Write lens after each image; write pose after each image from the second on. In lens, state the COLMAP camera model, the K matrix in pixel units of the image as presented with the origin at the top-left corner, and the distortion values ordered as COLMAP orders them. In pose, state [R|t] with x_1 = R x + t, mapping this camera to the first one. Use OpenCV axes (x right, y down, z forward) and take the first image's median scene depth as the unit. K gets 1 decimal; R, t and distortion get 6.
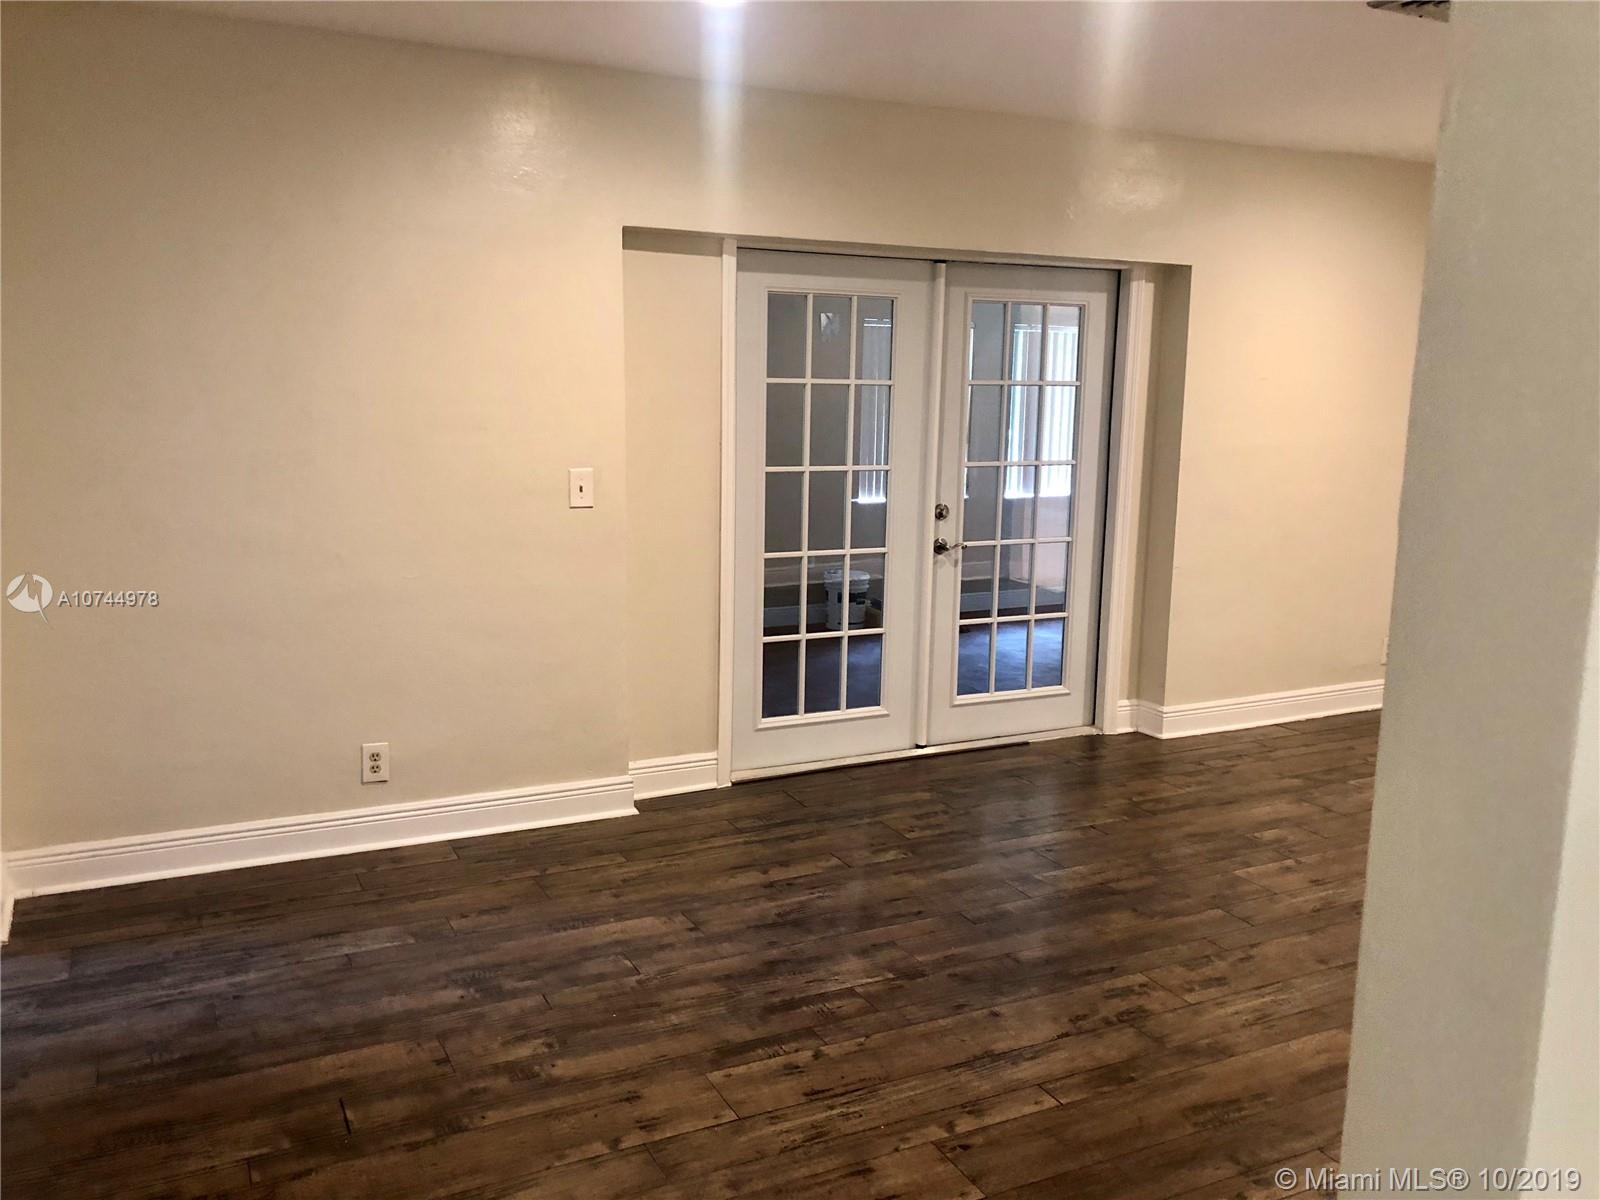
lens RADIAL K [[1310.4, 0, 800.2], [0, 1310.4, 592.9], [0, 0, 1]] dist [0.056479, -0.066156]
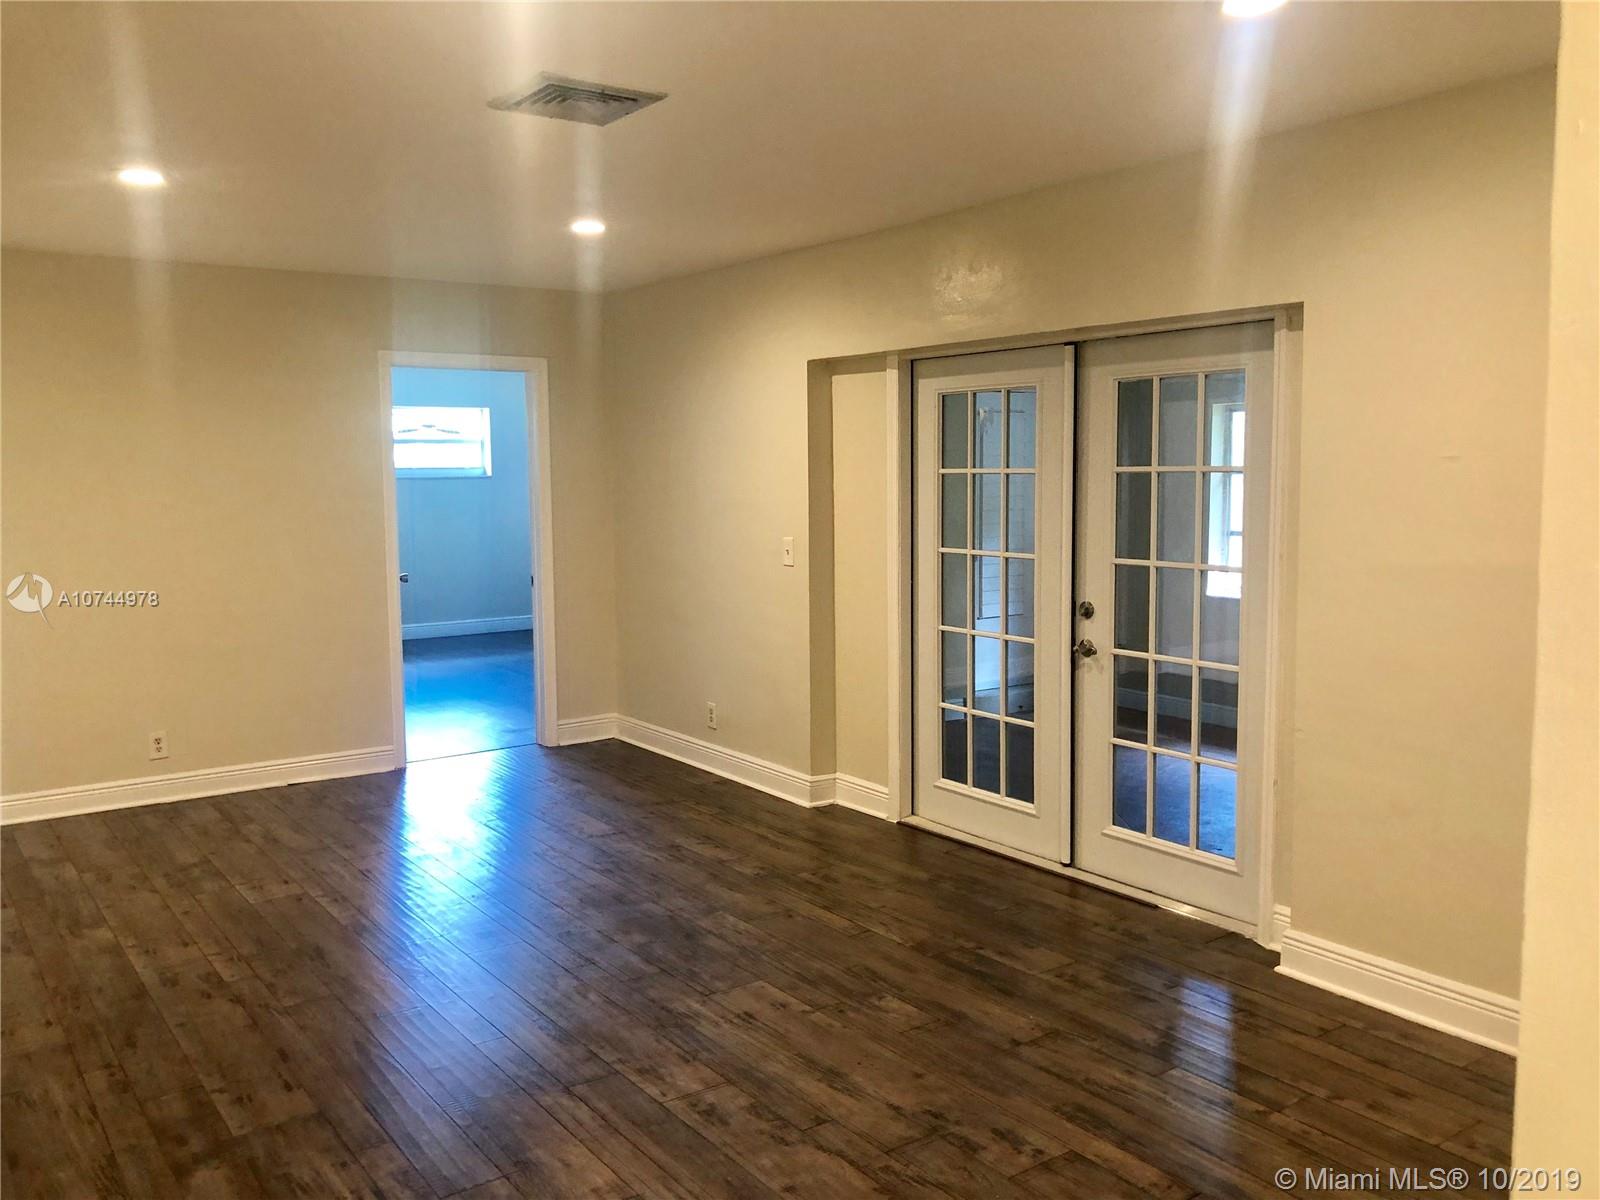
lens RADIAL K [[1310.4, 0, 800.2], [0, 1310.4, 592.9], [0, 0, 1]] dist [0.056479, -0.066156]
pose [[0.151859, 0.075757, -0.985495, 1.039567], [-0.149984, 0.987279, 0.052782, -0.098409], [0.976956, 0.139793, 0.161289, 0.699181]]
